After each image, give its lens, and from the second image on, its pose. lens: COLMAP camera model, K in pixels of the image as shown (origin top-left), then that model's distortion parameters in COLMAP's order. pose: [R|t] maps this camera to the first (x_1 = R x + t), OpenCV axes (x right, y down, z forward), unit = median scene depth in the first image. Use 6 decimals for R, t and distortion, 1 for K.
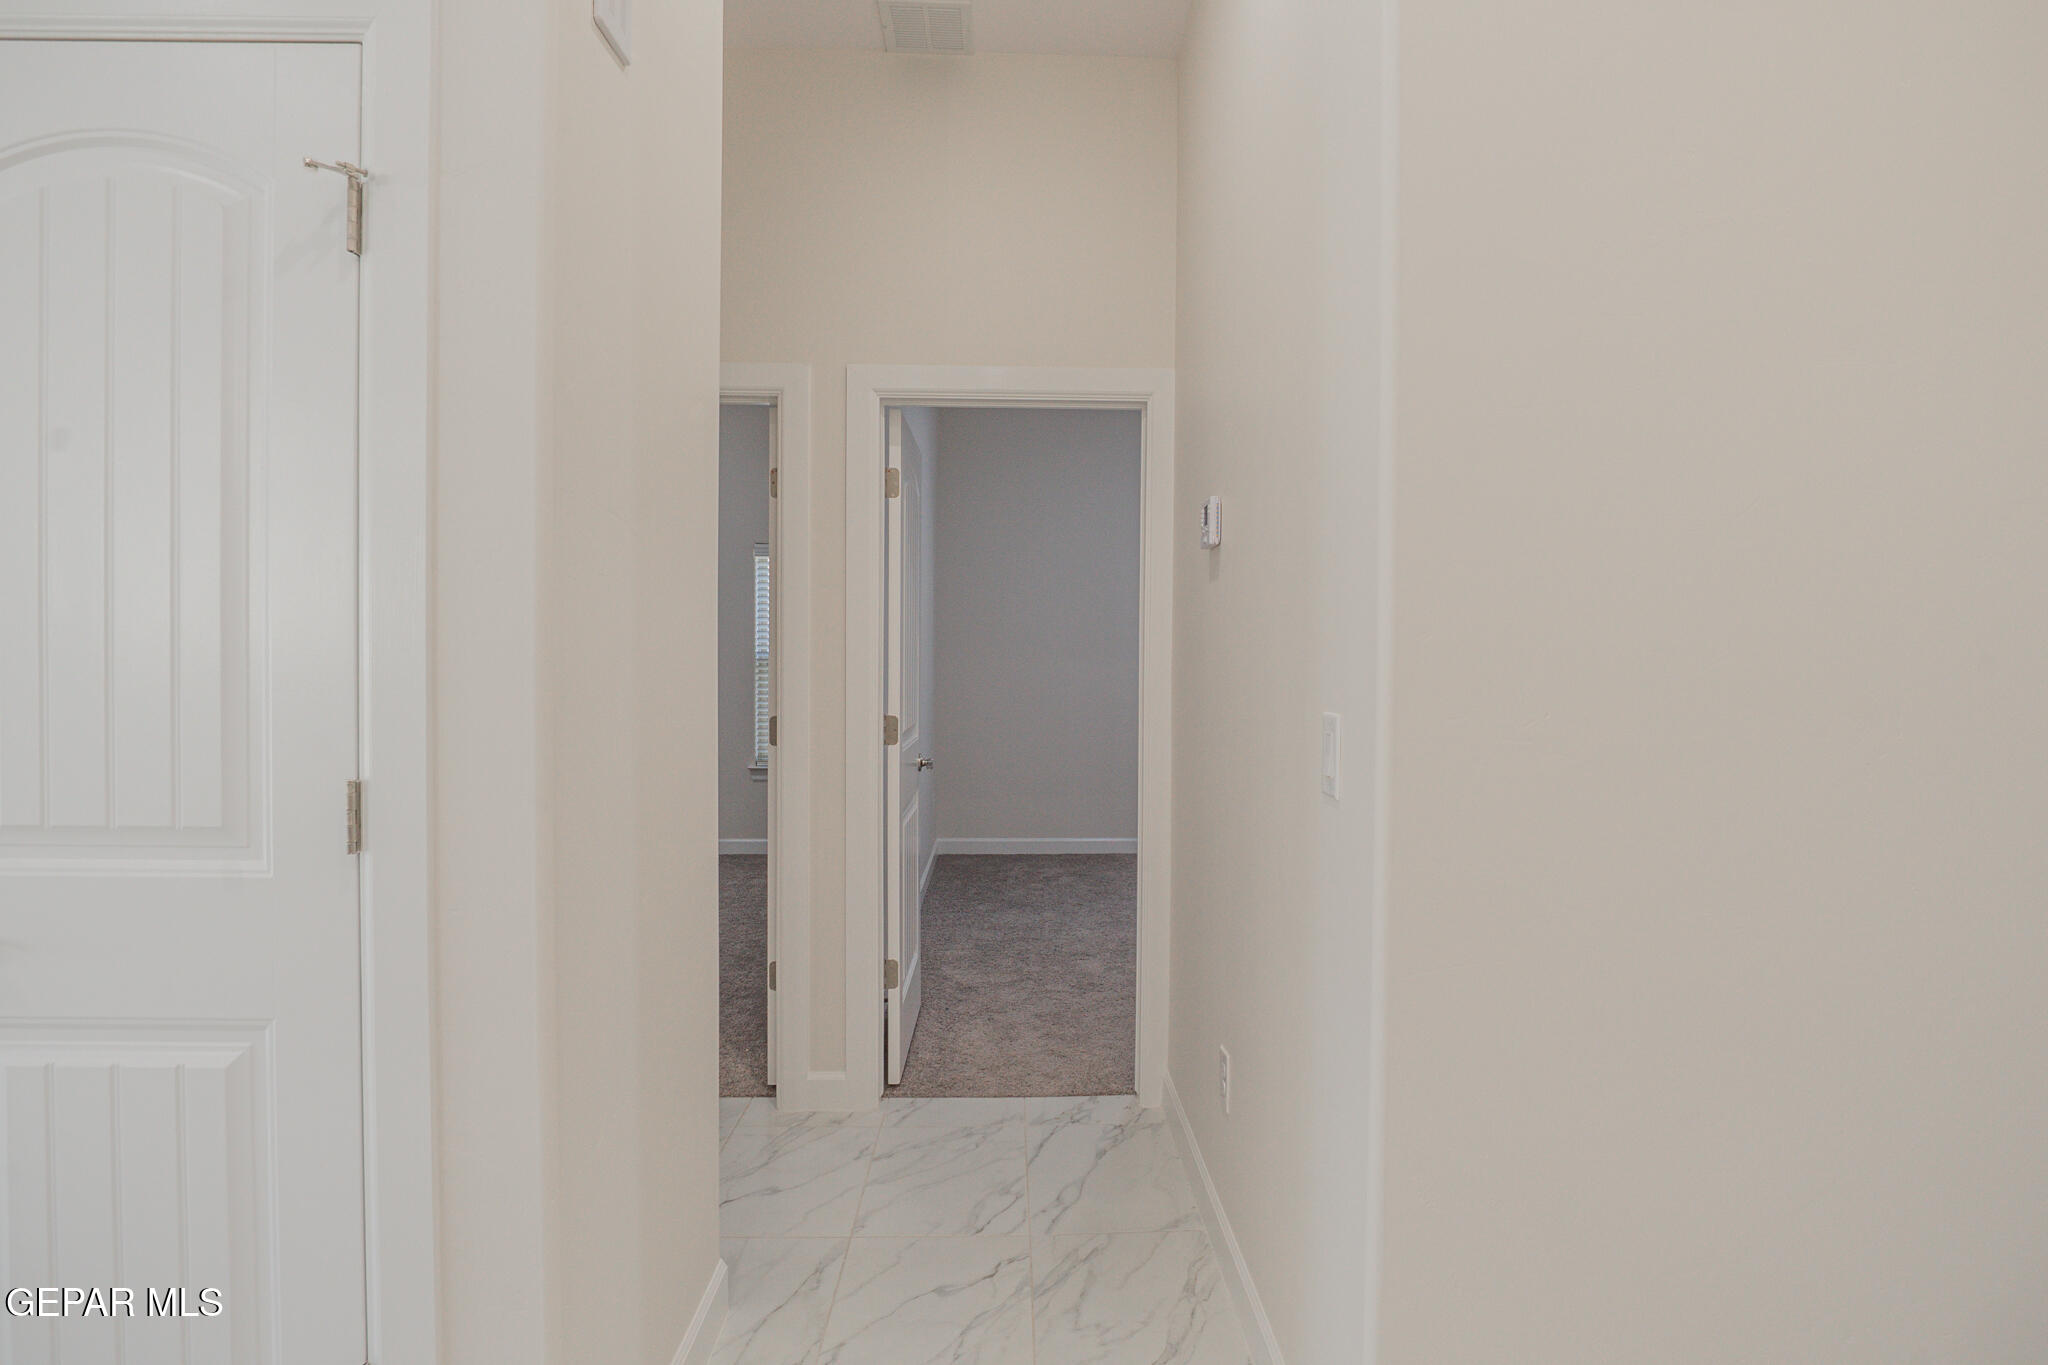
lens RADIAL K [[1104.3, 0, 1052.4], [0, 1104.3, 676.1], [0, 0, 1]] dist [-0.039556, 0.009754]
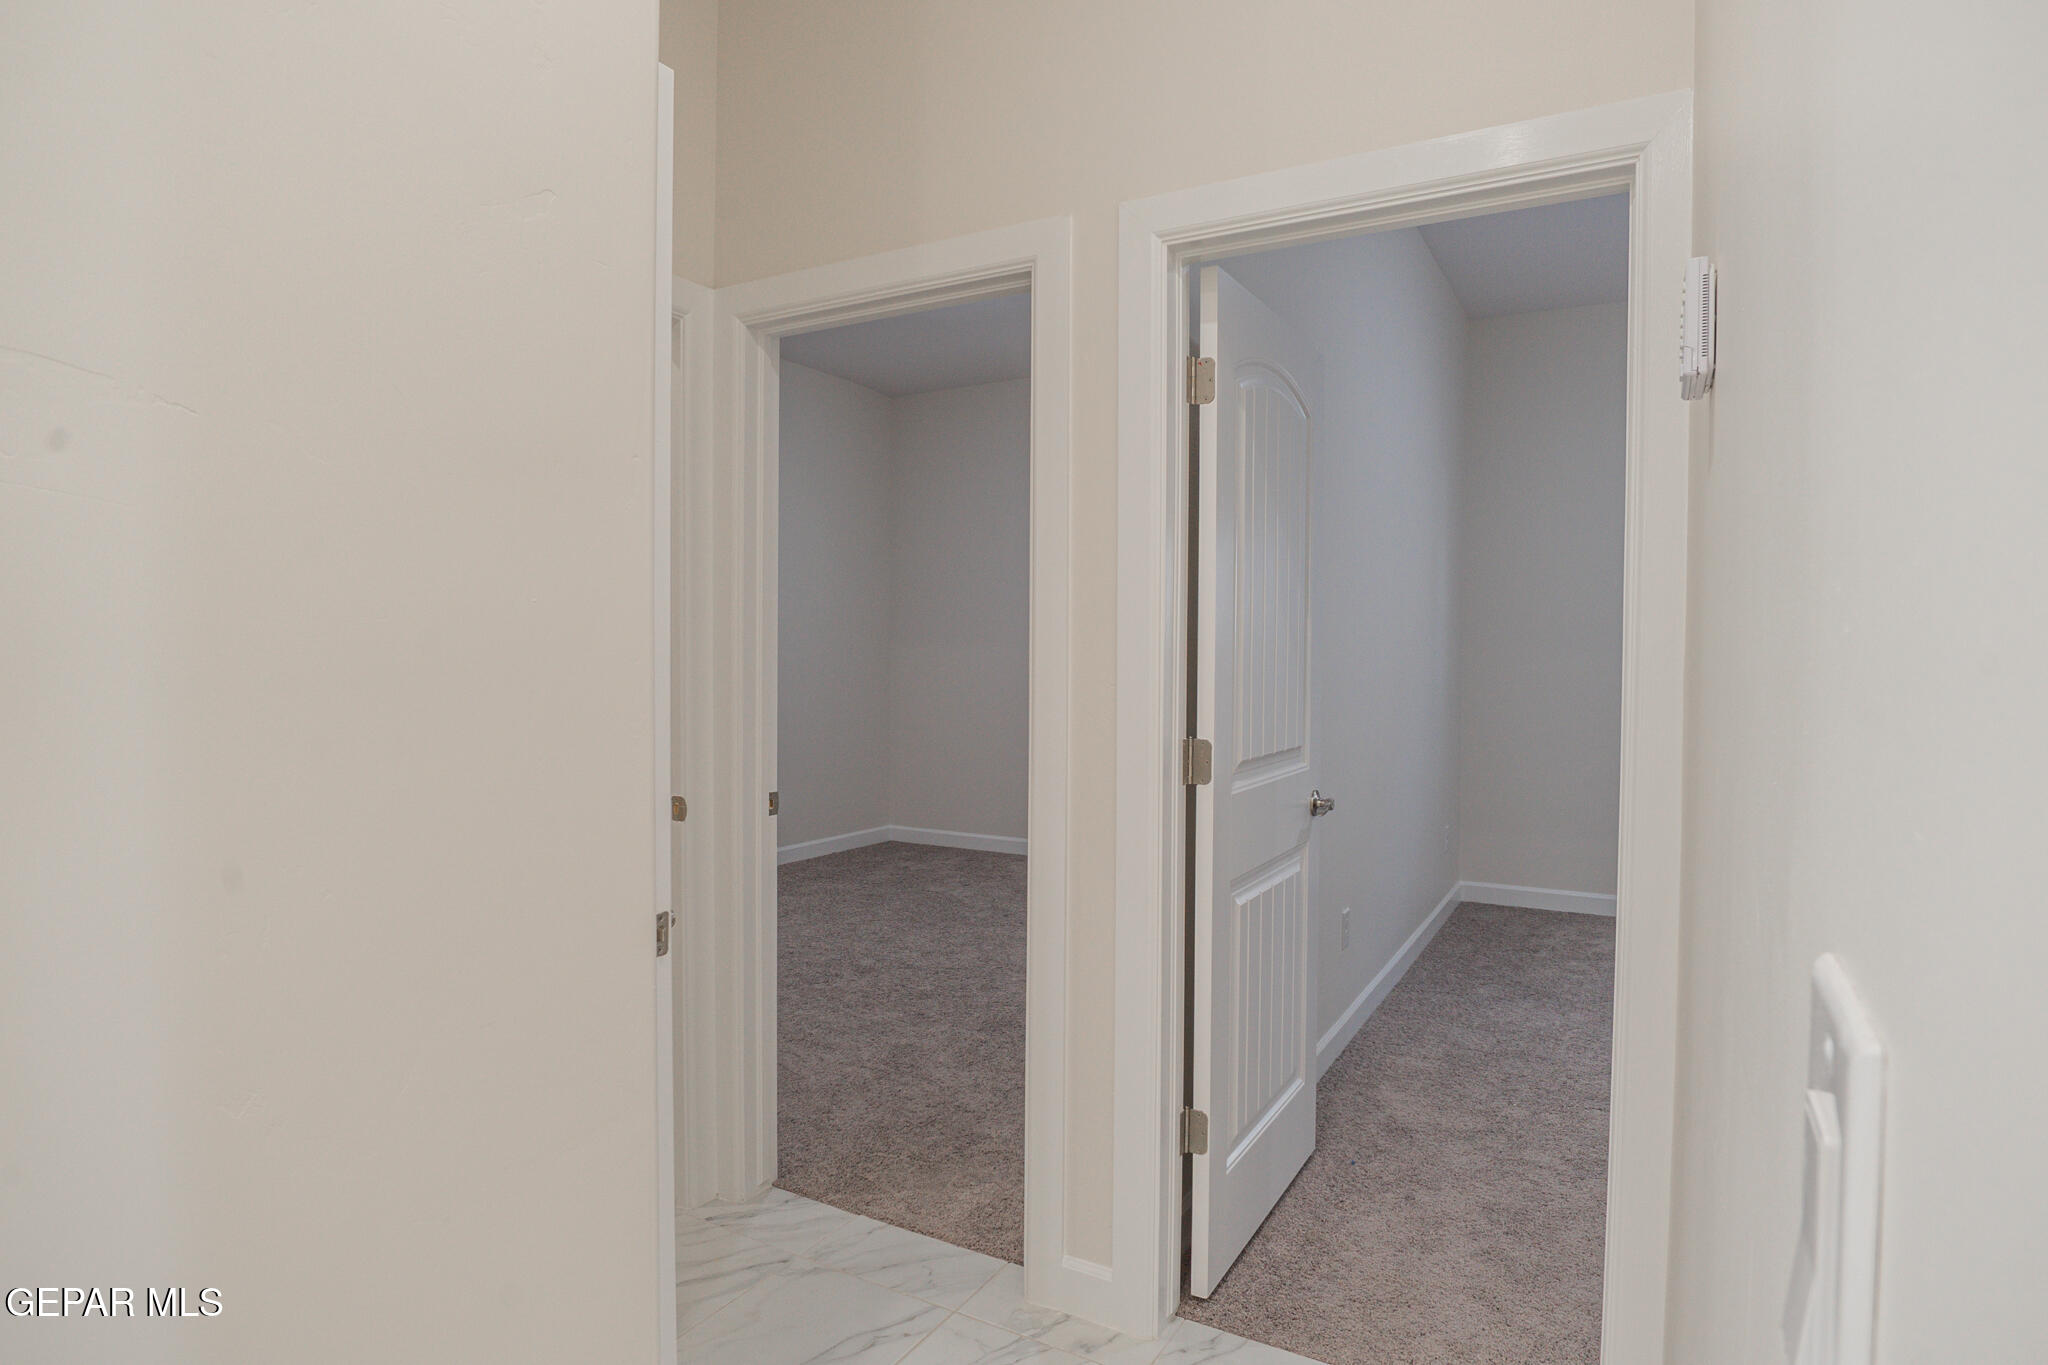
lens RADIAL K [[1104.3, 0, 1052.4], [0, 1104.3, 676.1], [0, 0, 1]] dist [-0.039556, 0.009754]
pose [[0.856439, 0.016764, -0.515976, 0.098321], [-0.014202, 0.999859, 0.008912, -0.005334], [0.516053, -0.000304, 0.856557, 0.344626]]
